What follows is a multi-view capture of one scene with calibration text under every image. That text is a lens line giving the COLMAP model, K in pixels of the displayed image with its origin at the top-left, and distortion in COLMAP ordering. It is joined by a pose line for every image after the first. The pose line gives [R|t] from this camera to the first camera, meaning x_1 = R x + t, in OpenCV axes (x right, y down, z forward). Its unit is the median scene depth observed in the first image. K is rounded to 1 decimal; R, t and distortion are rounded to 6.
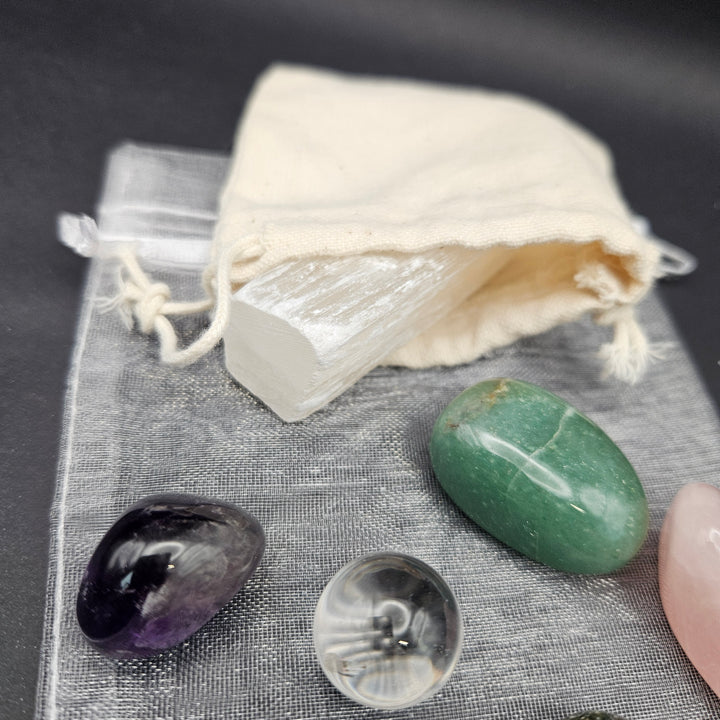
lens RADIAL K [[697.3, 0, 360.0], [0, 697.3, 360.0], [0, 0, 1]] dist [-0.010128, -0.057928]
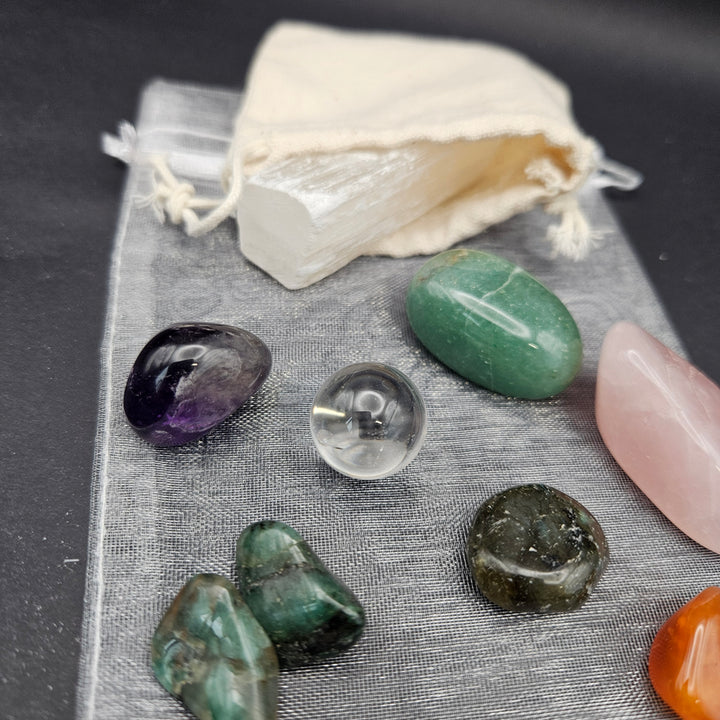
lens RADIAL K [[683.4, 0, 360.0], [0, 683.4, 360.0], [0, 0, 1]] dist [0.001987, -0.070330]
pose [[0.999672, -0.010906, -0.023159, 0.046365], [0.010559, 0.999831, -0.015073, 0.240063], [0.023320, 0.014823, 0.999618, -0.204507]]
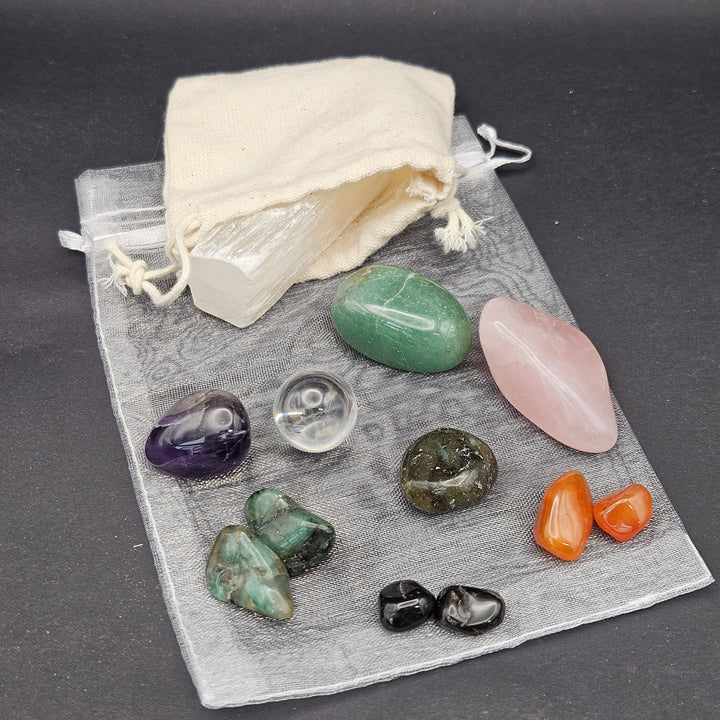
lens RADIAL K [[1300.9, 0, 360.0], [0, 1300.9, 360.0], [0, 0, 1]] dist [0.070487, 0.042374]
pose [[0.971293, -0.232835, -0.048765, 0.278744], [0.231492, 0.972322, -0.031657, 0.317108], [0.054786, 0.019459, 0.998308, -1.888804]]
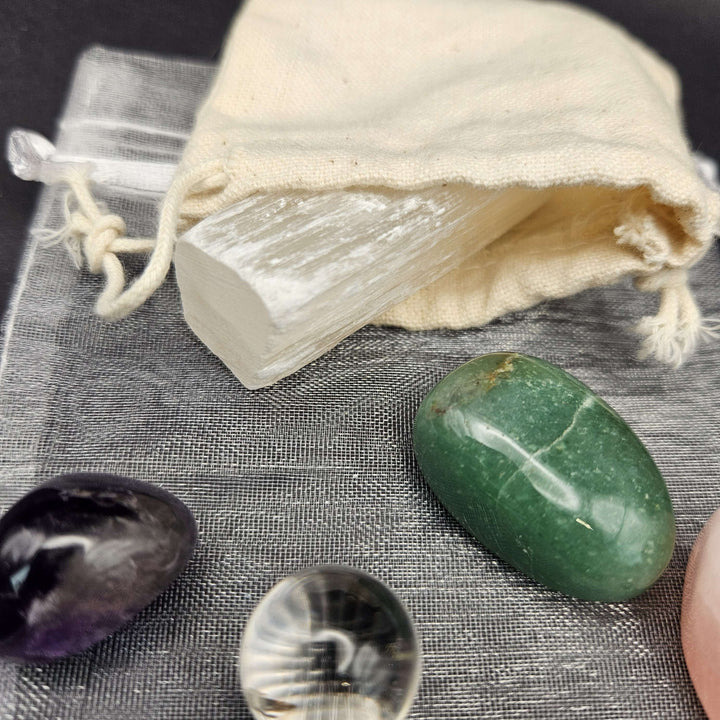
lens RADIAL K [[705.0, 0, 359.6], [0, 705.0, 366.2], [0, 0, 1]] dist [-0.006497, -0.091228]
pose [[0.995018, 0.061281, -0.078640, 0.096906], [-0.052529, 0.992663, 0.108906, -0.039070], [0.084737, -0.104233, 0.990937, 0.174860]]
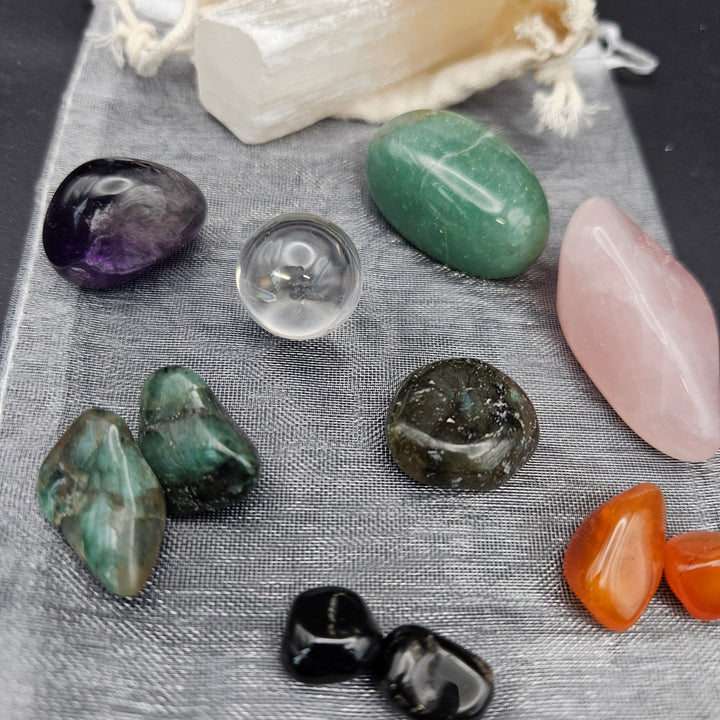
lens RADIAL K [[697.3, 0, 360.0], [0, 697.3, 360.0], [0, 0, 1]] dist [-0.010128, -0.057928]
pose [[0.994250, 0.076761, -0.074667, 0.199199], [-0.070202, 0.993747, 0.086821, 0.339246], [0.080865, -0.081080, 0.993422, -0.148247]]
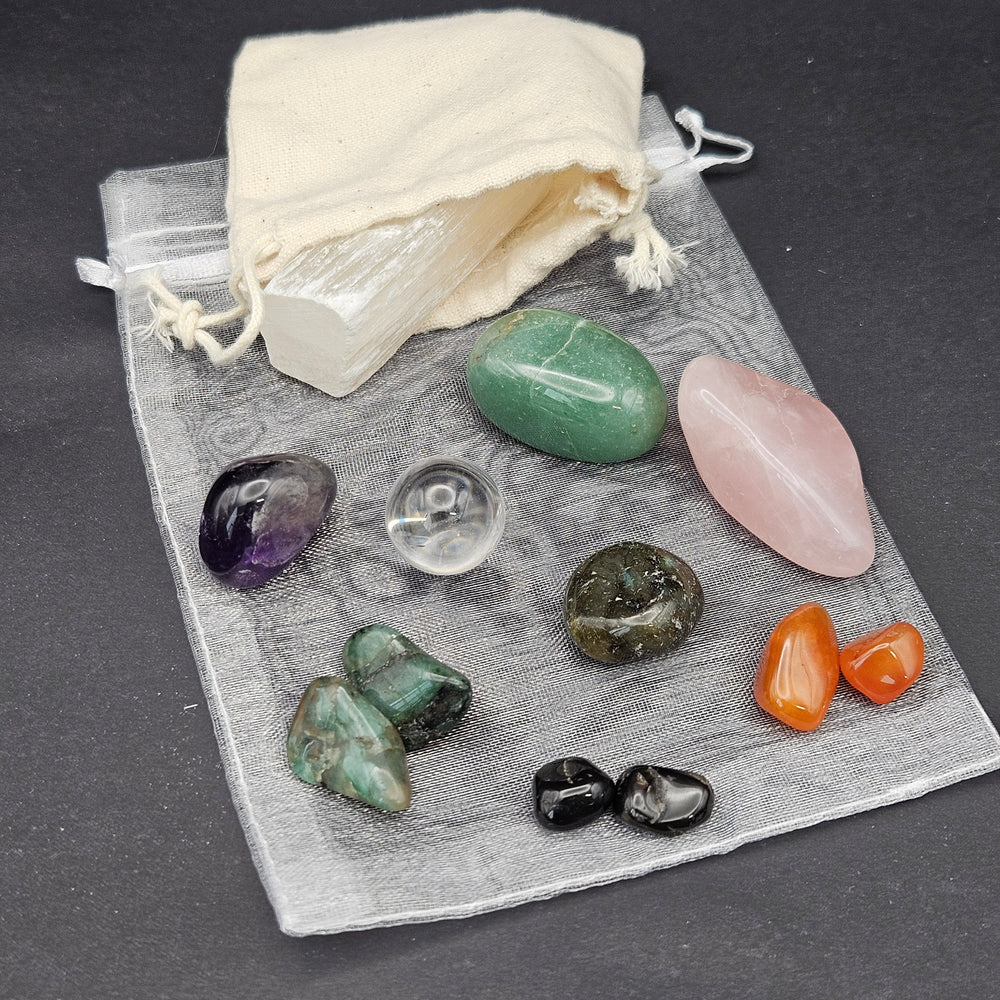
lens RADIAL K [[1806.8, 0, 500.0], [0, 1806.8, 500.0], [0, 0, 1]] dist [0.070487, 0.042374]
pose [[0.972320, -0.227036, -0.055217, 0.262497], [0.227208, 0.973841, -0.003209, 0.317068], [0.054501, -0.009425, 0.998469, -1.812659]]
